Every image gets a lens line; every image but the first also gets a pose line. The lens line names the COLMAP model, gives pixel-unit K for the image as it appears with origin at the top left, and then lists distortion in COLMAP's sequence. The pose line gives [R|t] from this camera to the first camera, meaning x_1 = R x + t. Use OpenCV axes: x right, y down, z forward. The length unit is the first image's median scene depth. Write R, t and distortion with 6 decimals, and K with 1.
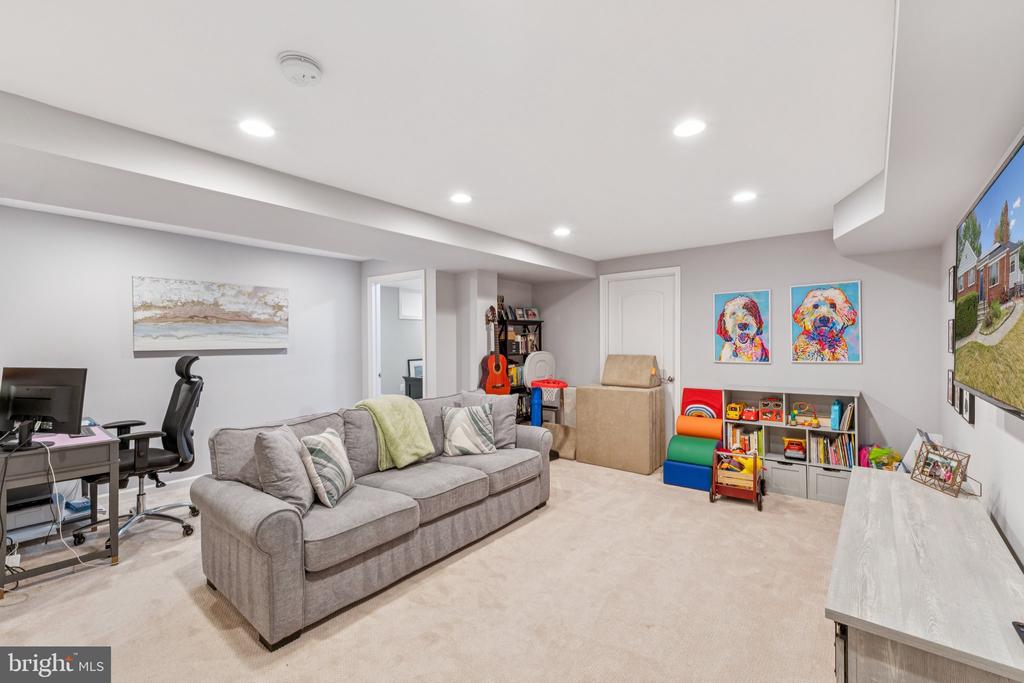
lens RADIAL K [[436.2, 0, 516.0], [0, 436.2, 339.8], [0, 0, 1]] dist [0.001022, 0.000288]
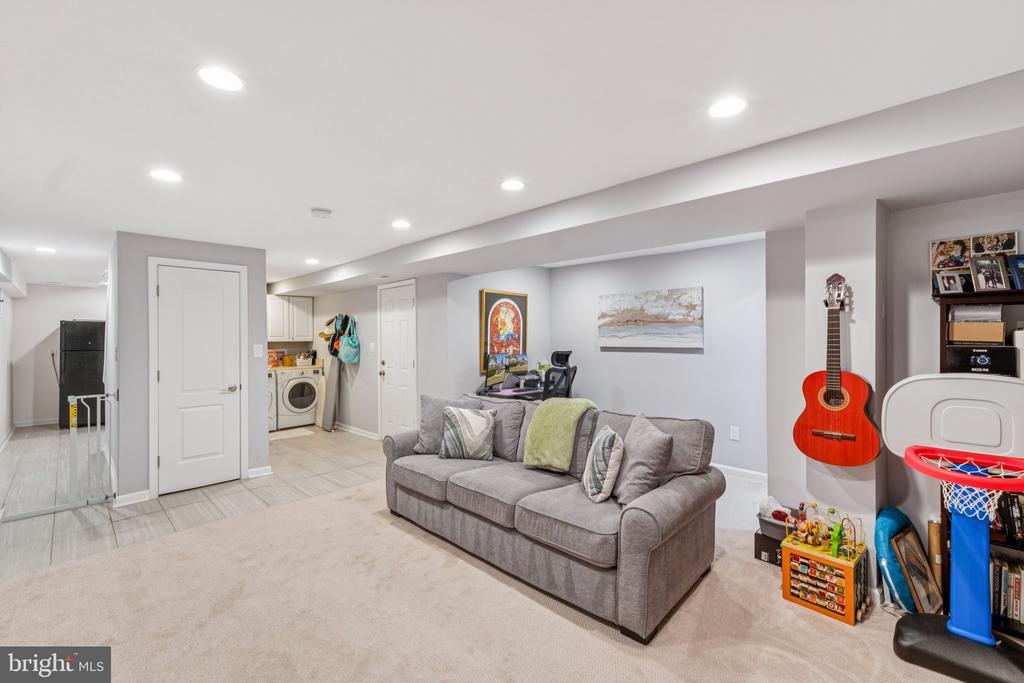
lens RADIAL K [[436.2, 0, 516.0], [0, 436.2, 339.8], [0, 0, 1]] dist [0.001022, 0.000288]
pose [[-0.089781, 0.007985, -0.995930, 0.550393], [0.003748, 0.999963, 0.007679, -0.009021], [0.995954, -0.003044, -0.089807, 0.774004]]
